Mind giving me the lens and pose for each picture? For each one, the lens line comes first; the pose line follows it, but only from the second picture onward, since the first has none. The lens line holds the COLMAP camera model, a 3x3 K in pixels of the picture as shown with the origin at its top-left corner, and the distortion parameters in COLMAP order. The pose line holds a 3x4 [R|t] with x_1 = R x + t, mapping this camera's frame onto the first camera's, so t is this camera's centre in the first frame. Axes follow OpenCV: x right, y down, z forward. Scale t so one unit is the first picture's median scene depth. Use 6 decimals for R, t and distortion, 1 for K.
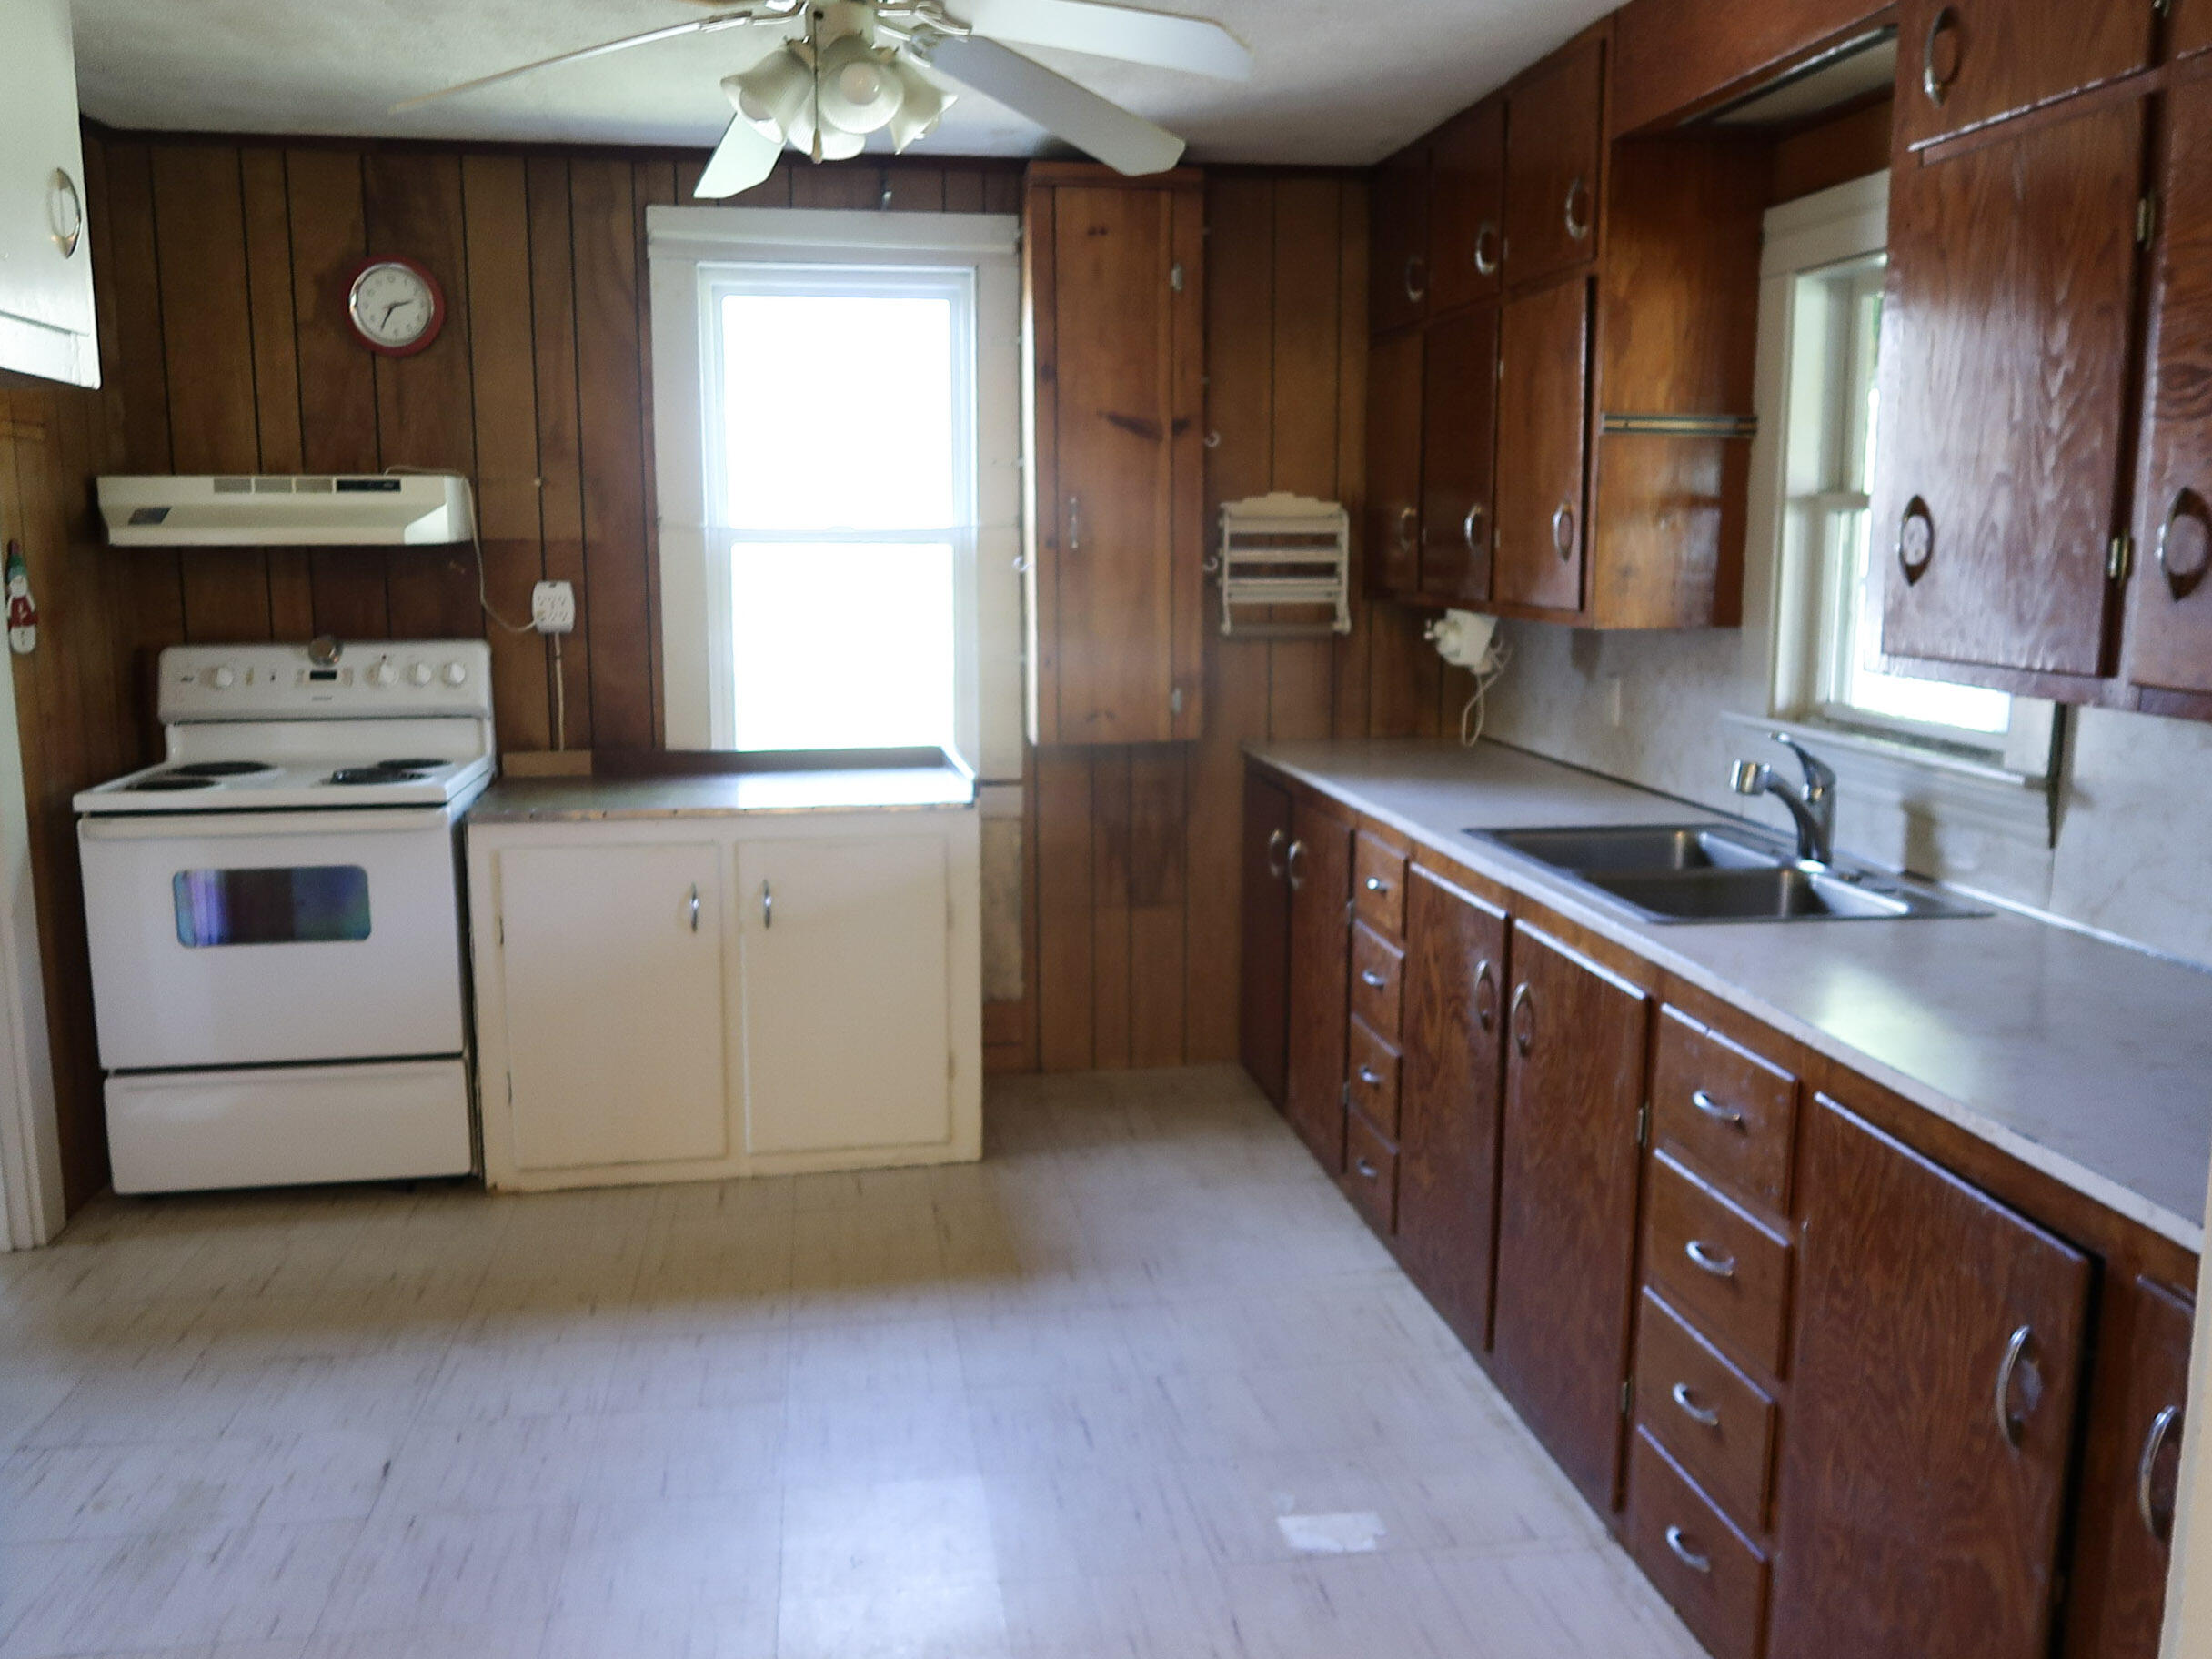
lens RADIAL K [[1795.9, 0, 1115.0], [0, 1795.9, 821.1], [0, 0, 1]] dist [-0.026211, 0.013311]
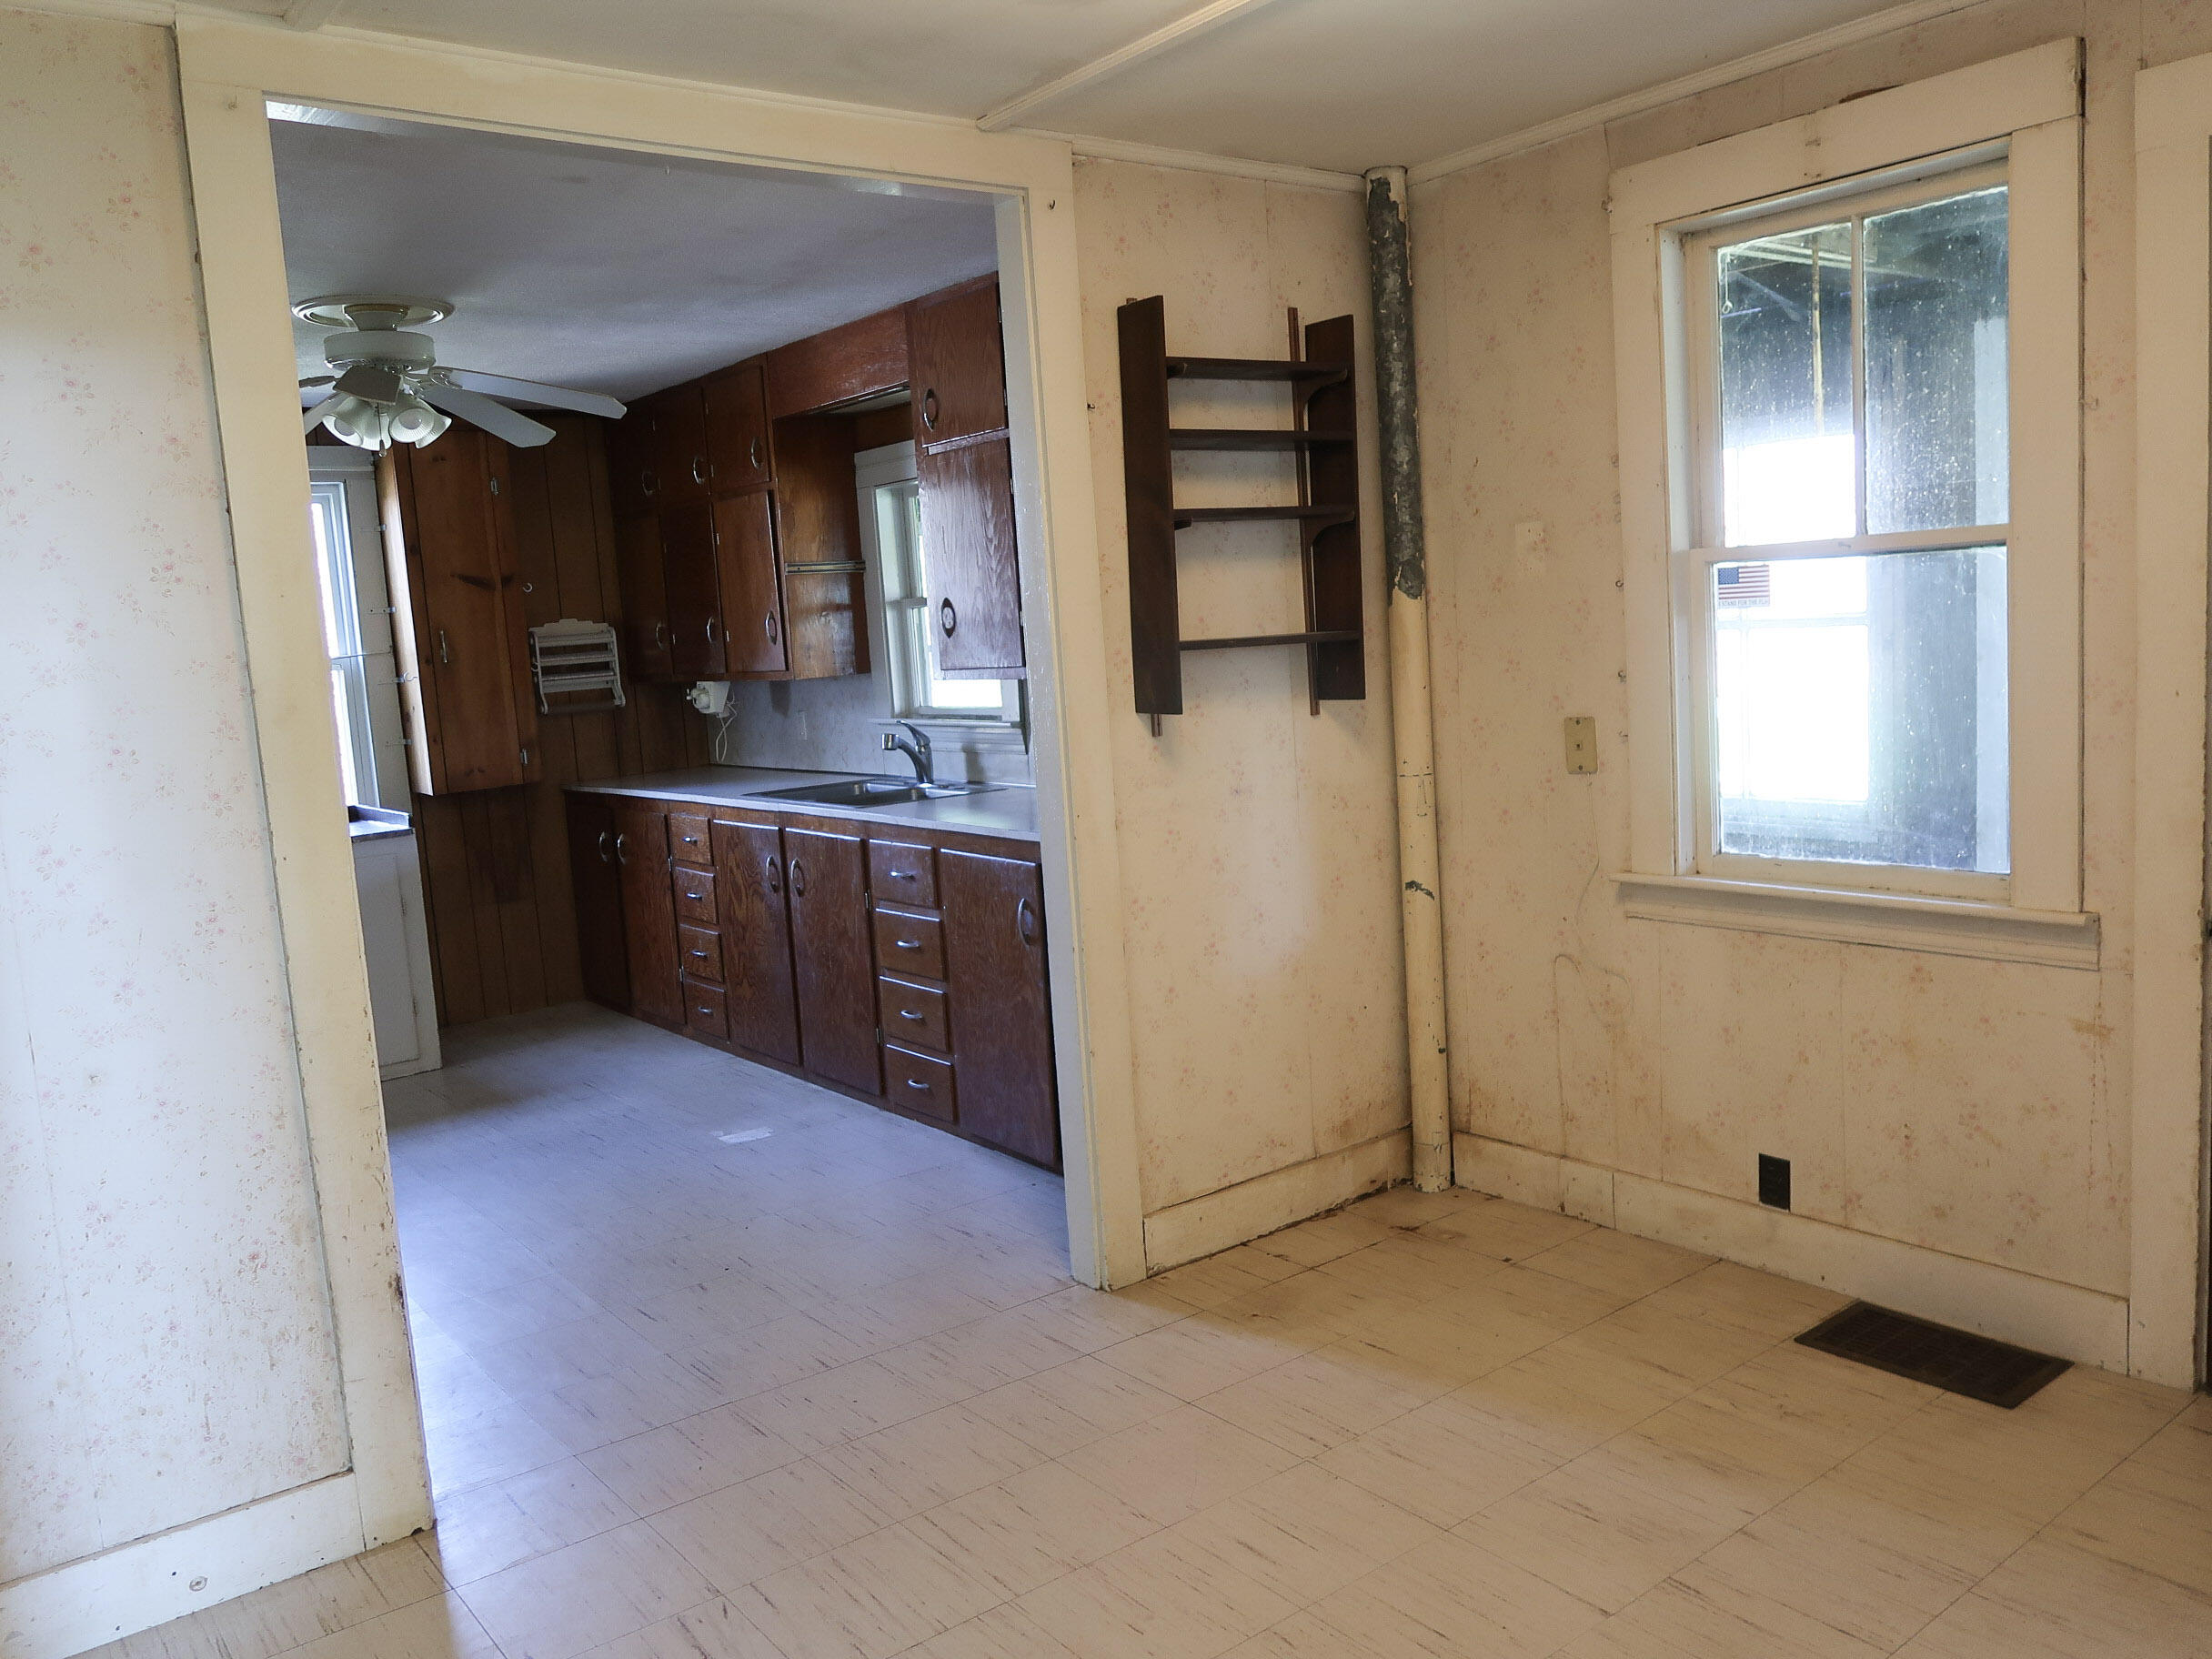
lens RADIAL K [[1705.2, 0, 1100.7], [0, 1705.2, 819.1], [0, 0, 1]] dist [-0.025047, 0.010091]
pose [[0.877847, -0.116774, 0.464488, -0.292702], [0.143599, 0.989377, -0.022657, 0.121468], [-0.456907, 0.086590, 0.885290, -0.690157]]
